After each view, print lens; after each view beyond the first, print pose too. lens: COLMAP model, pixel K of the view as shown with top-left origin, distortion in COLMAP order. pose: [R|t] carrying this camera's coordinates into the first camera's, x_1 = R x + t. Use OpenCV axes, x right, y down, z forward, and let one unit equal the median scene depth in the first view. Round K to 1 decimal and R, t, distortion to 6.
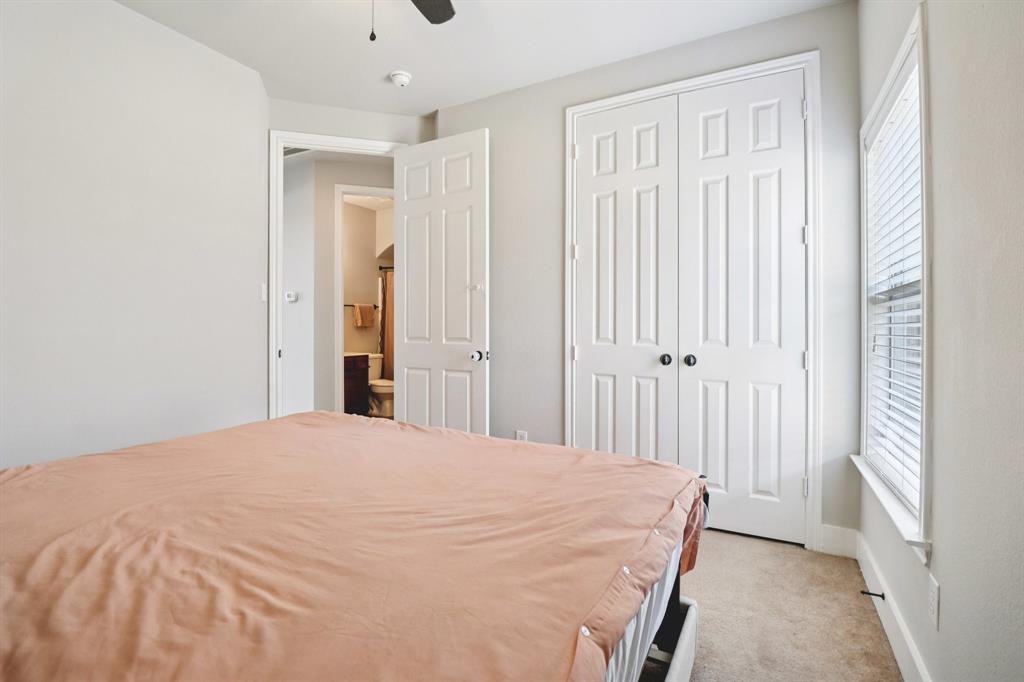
lens RADIAL K [[473.0, 0, 511.4], [0, 473.0, 337.8], [0, 0, 1]] dist [-0.009985, -0.007218]
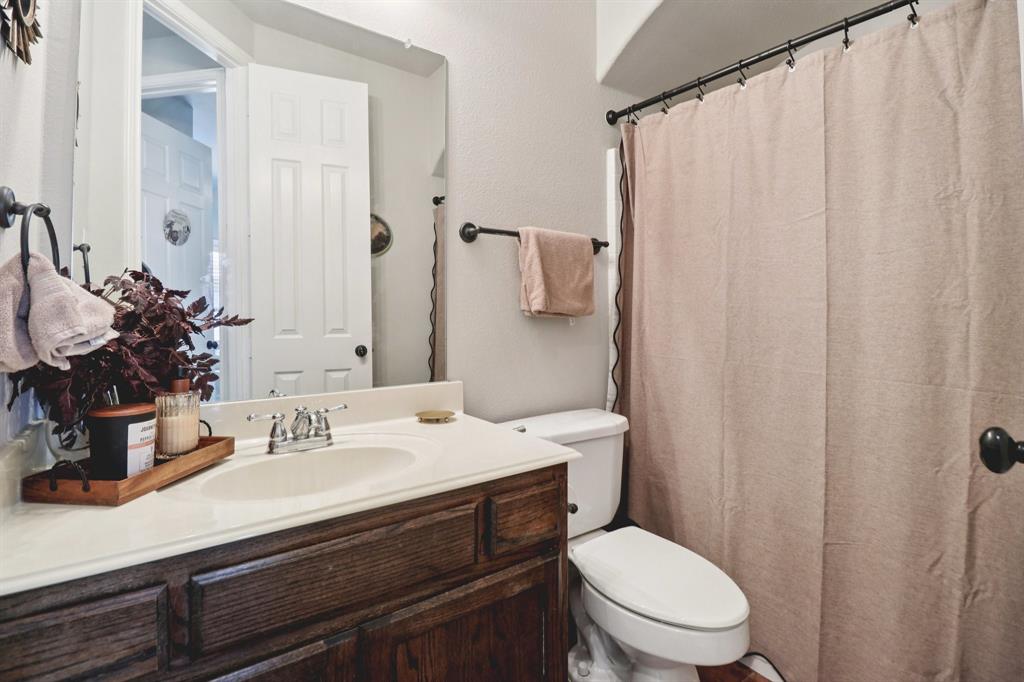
lens RADIAL K [[473.0, 0, 510.5], [0, 473.0, 334.4], [0, 0, 1]] dist [-0.009985, -0.007218]
pose [[0.897727, -0.001731, -0.440549, -0.212185], [0.007335, 0.999912, 0.011019, -0.014044], [0.440491, -0.013124, 0.897661, 0.731697]]
